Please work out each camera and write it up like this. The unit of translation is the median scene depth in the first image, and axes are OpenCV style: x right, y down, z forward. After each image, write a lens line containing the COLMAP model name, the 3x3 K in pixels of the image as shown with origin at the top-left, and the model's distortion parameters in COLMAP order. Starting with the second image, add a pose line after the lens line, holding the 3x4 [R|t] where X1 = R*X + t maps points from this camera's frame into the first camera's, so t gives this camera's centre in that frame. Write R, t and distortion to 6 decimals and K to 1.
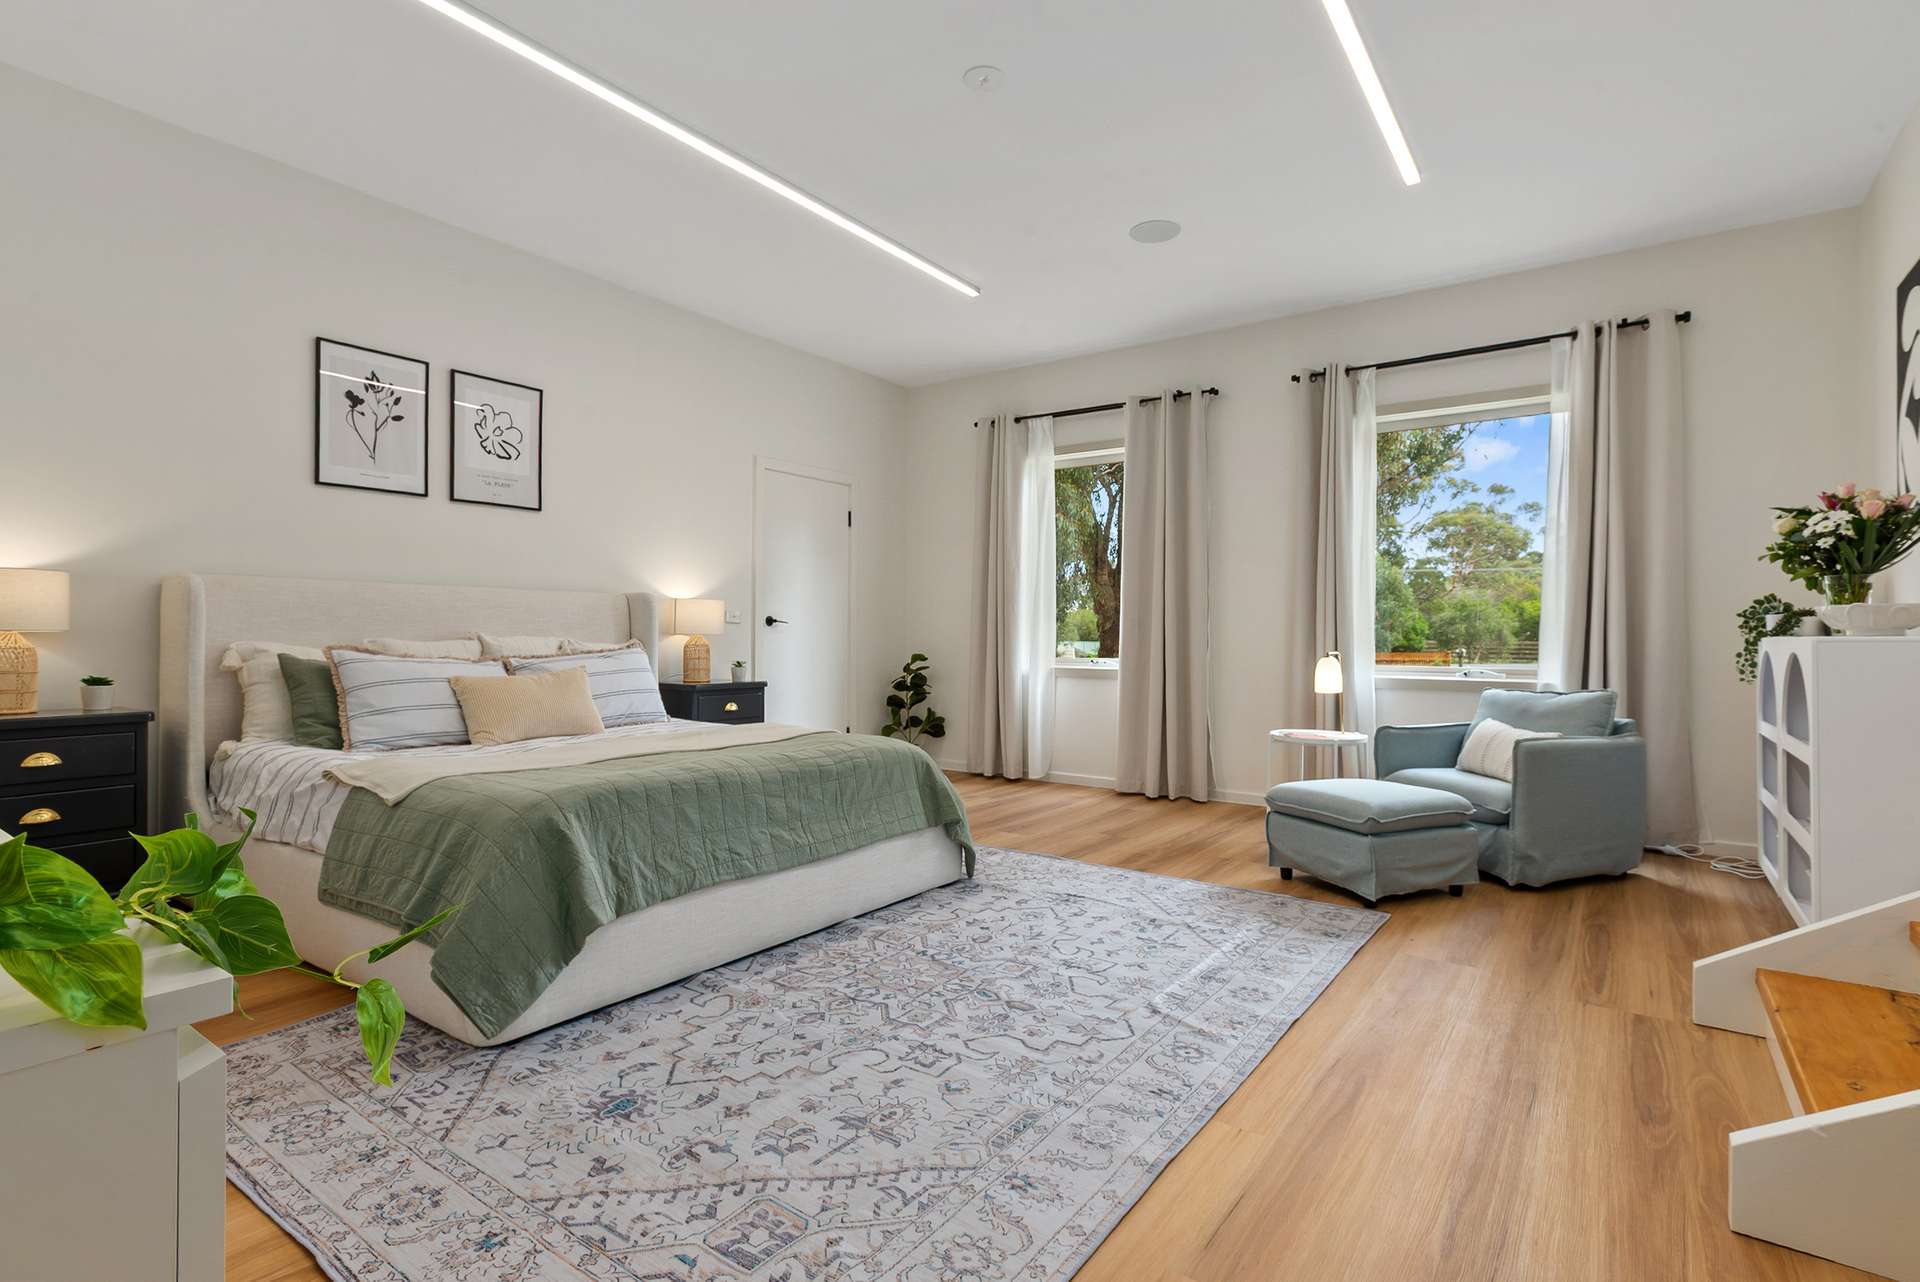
lens RADIAL K [[916.0, 0, 961.4], [0, 916.0, 636.5], [0, 0, 1]] dist [-0.001245, 0.000198]
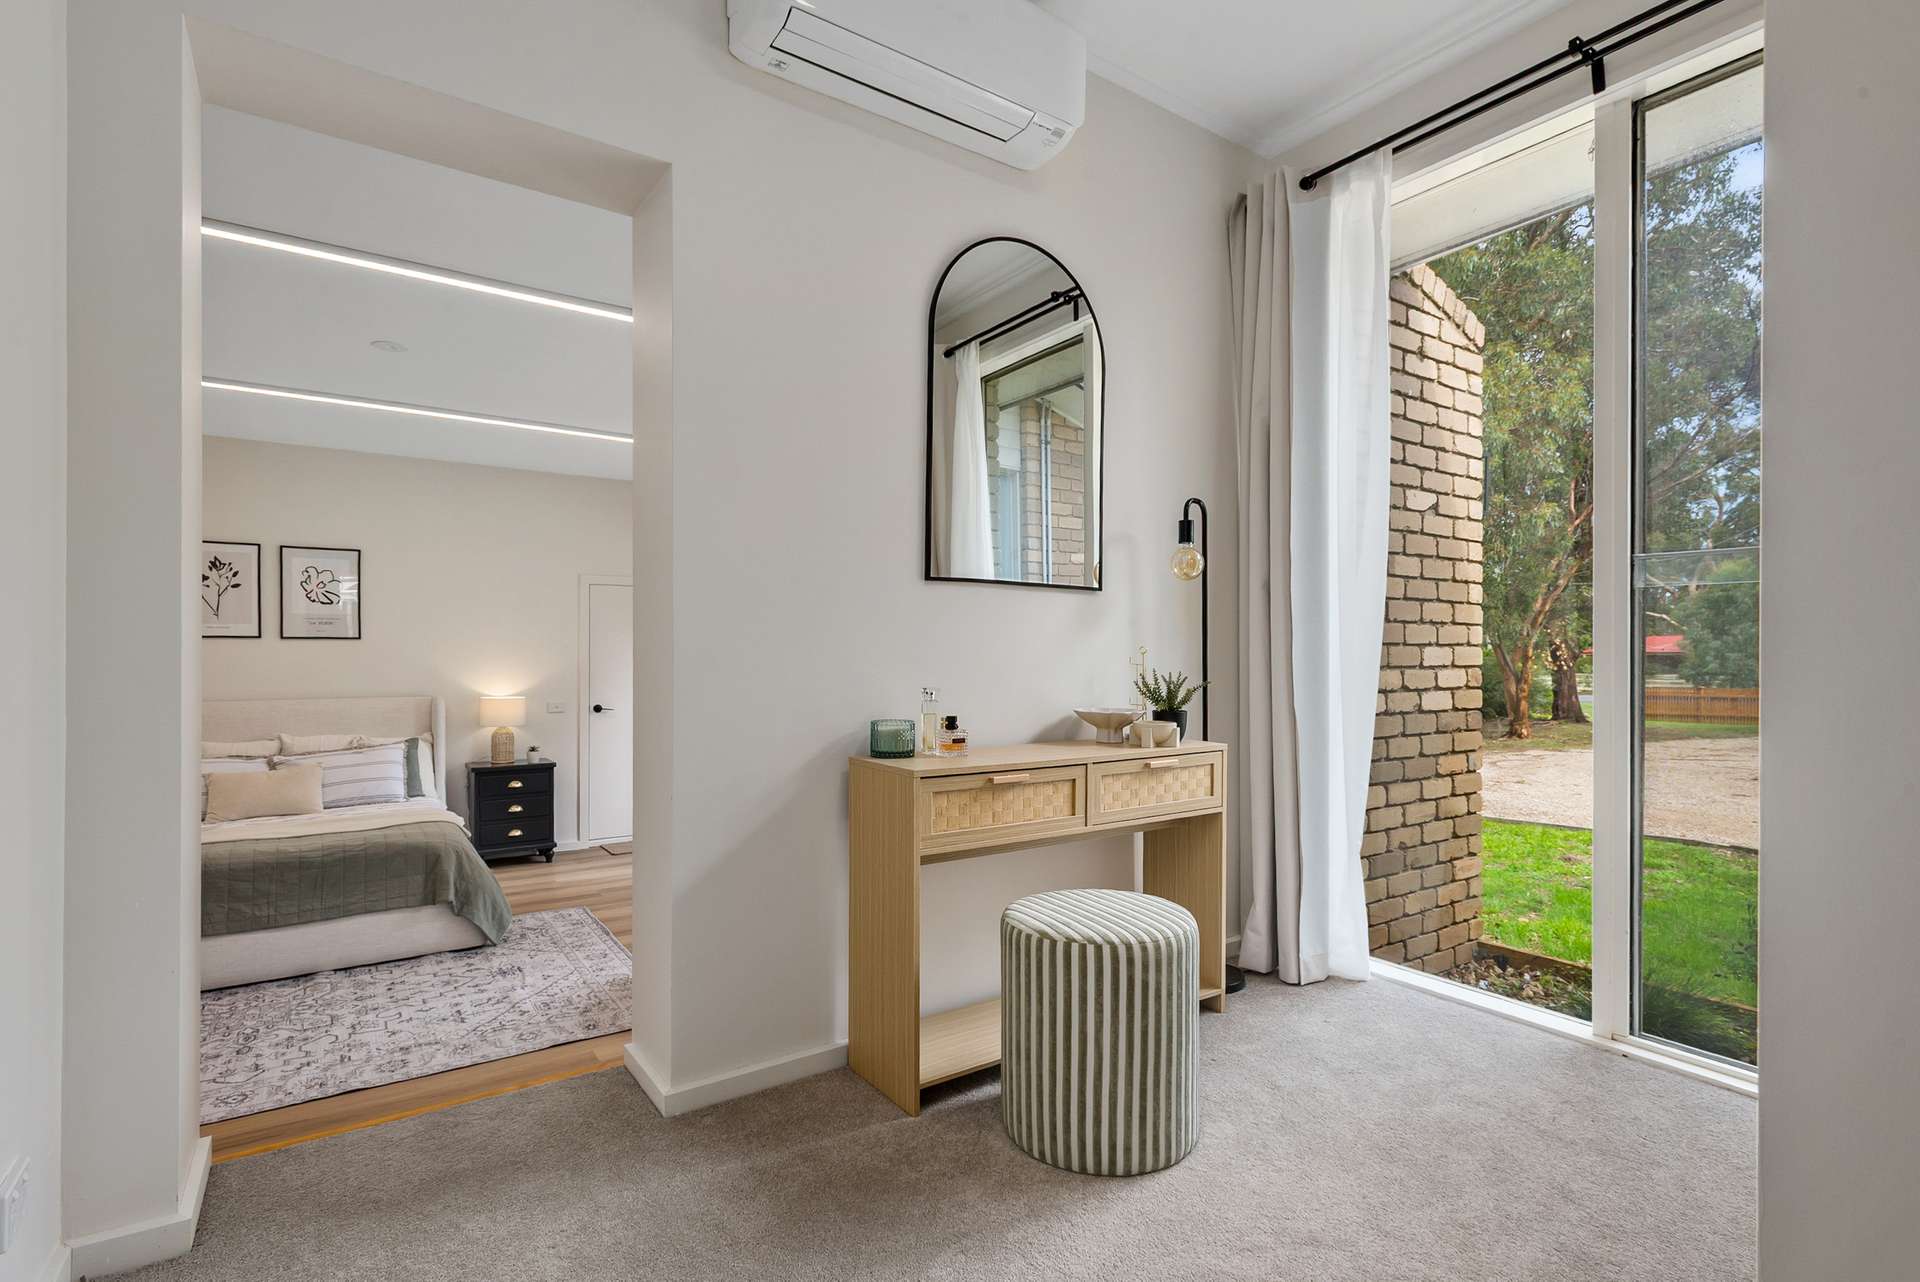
lens RADIAL K [[916.0, 0, 962.9], [0, 916.0, 657.3], [0, 0, 1]] dist [-0.001245, 0.000198]
pose [[0.942531, -0.009465, -0.333985, 1.056316], [0.009345, 0.999954, -0.001965, -0.126172], [0.333989, -0.001269, 0.942576, 0.028155]]
